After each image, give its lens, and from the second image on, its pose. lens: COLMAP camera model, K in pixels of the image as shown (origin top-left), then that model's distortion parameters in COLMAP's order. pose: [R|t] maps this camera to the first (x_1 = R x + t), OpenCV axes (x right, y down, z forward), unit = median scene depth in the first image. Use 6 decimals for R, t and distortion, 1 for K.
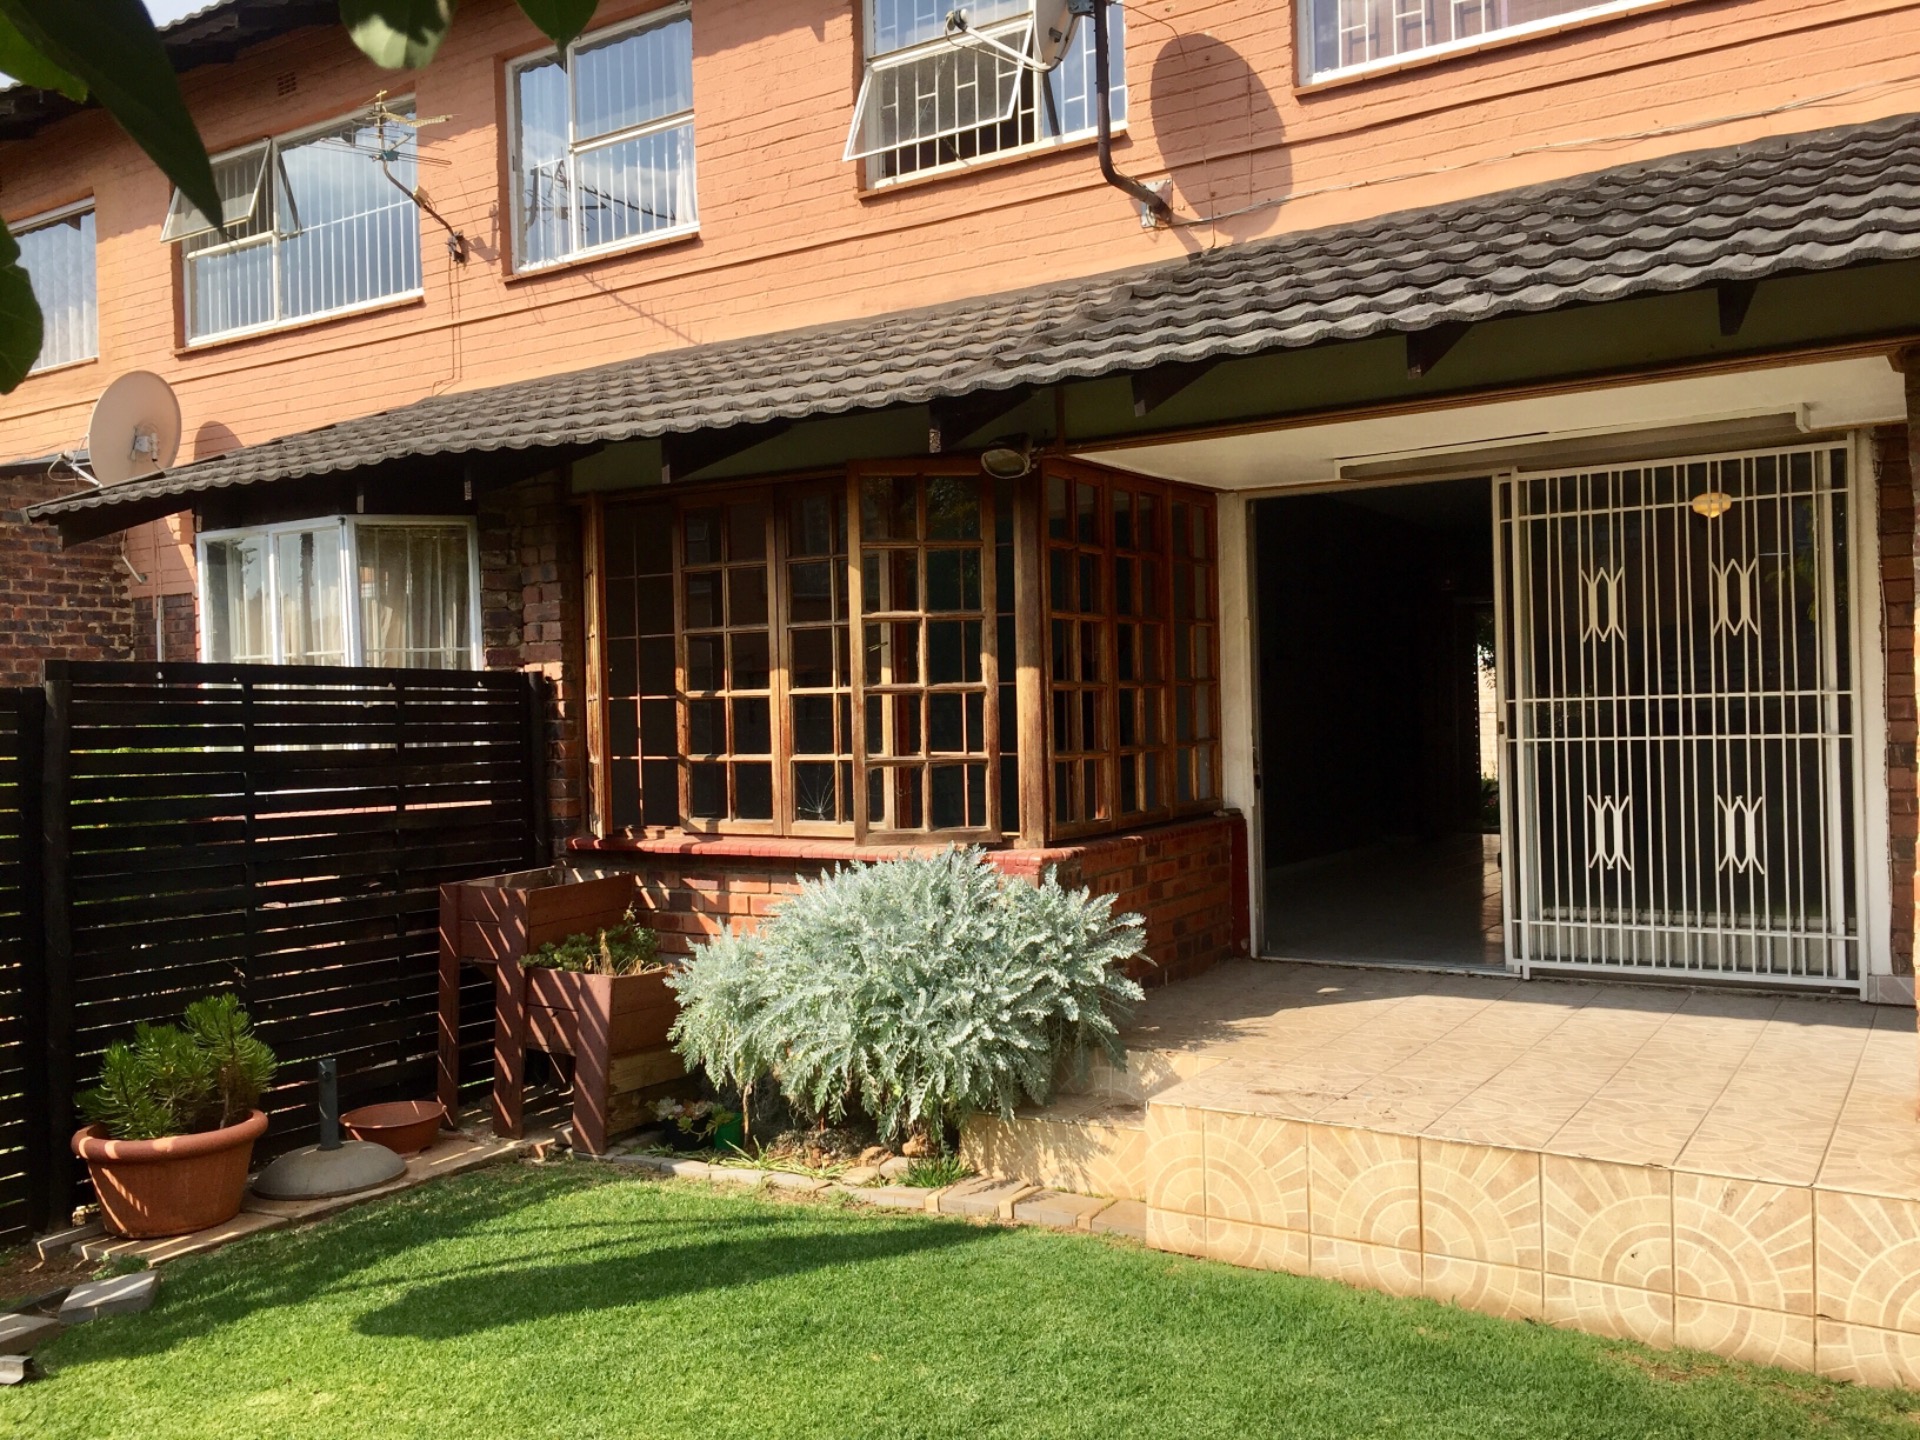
lens RADIAL K [[1655.7, 0, 957.8], [0, 1655.7, 727.7], [0, 0, 1]] dist [0.068403, -0.070489]
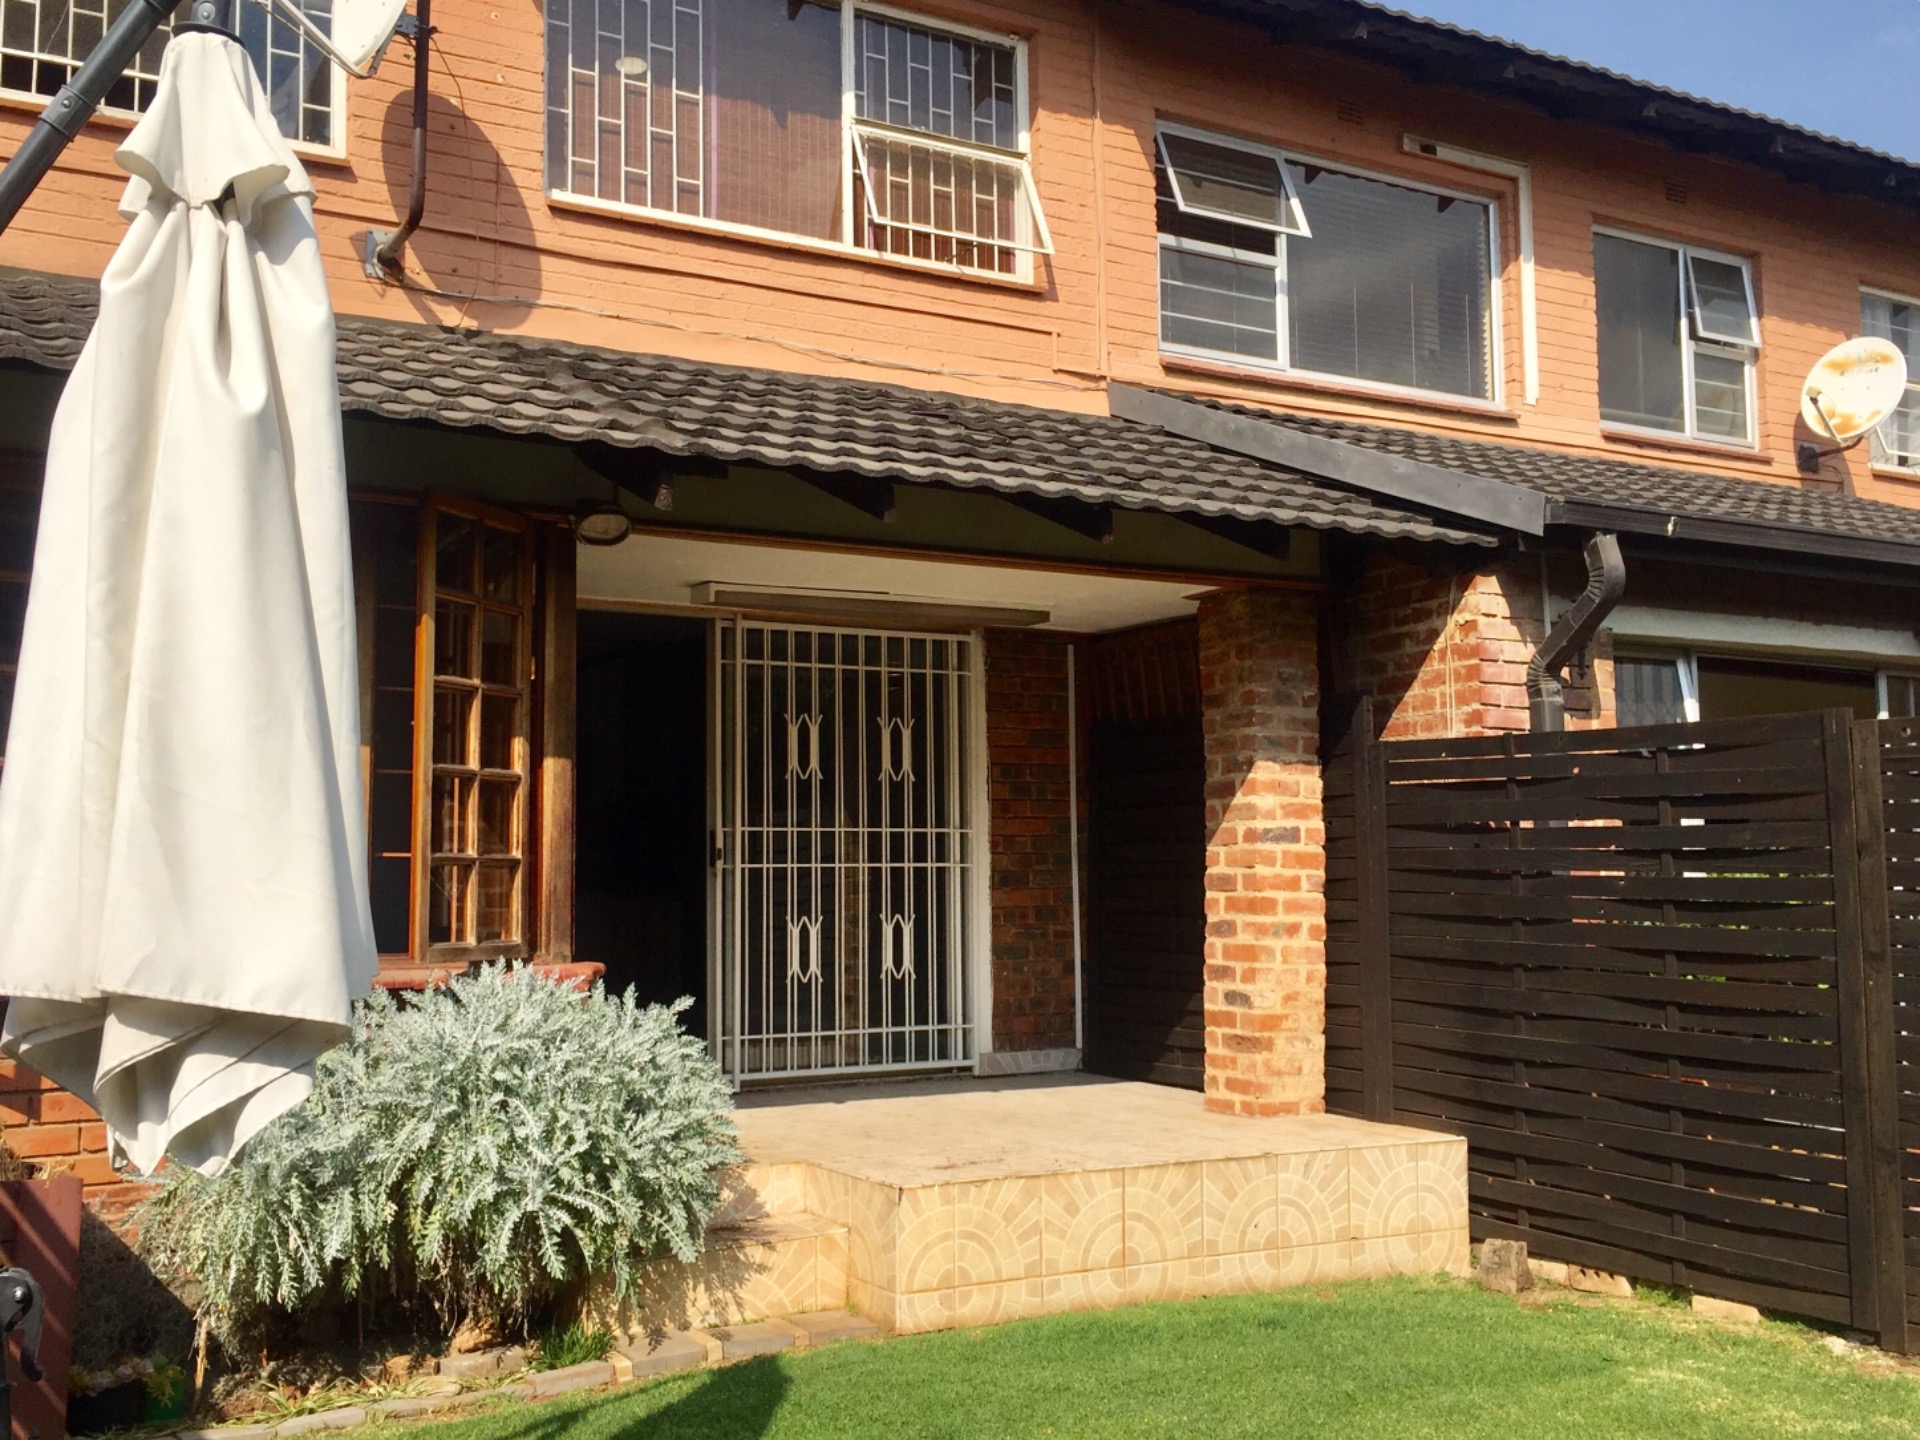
lens RADIAL K [[1888.0, 0, 960.3], [0, 1888.0, 710.2], [0, 0, 1]] dist [0.060284, 0.000000]
pose [[0.462155, 0.104501, 0.880621, -0.755691], [0.004669, 0.992732, -0.120255, 0.061566], [-0.886787, 0.059688, 0.458308, 0.344708]]
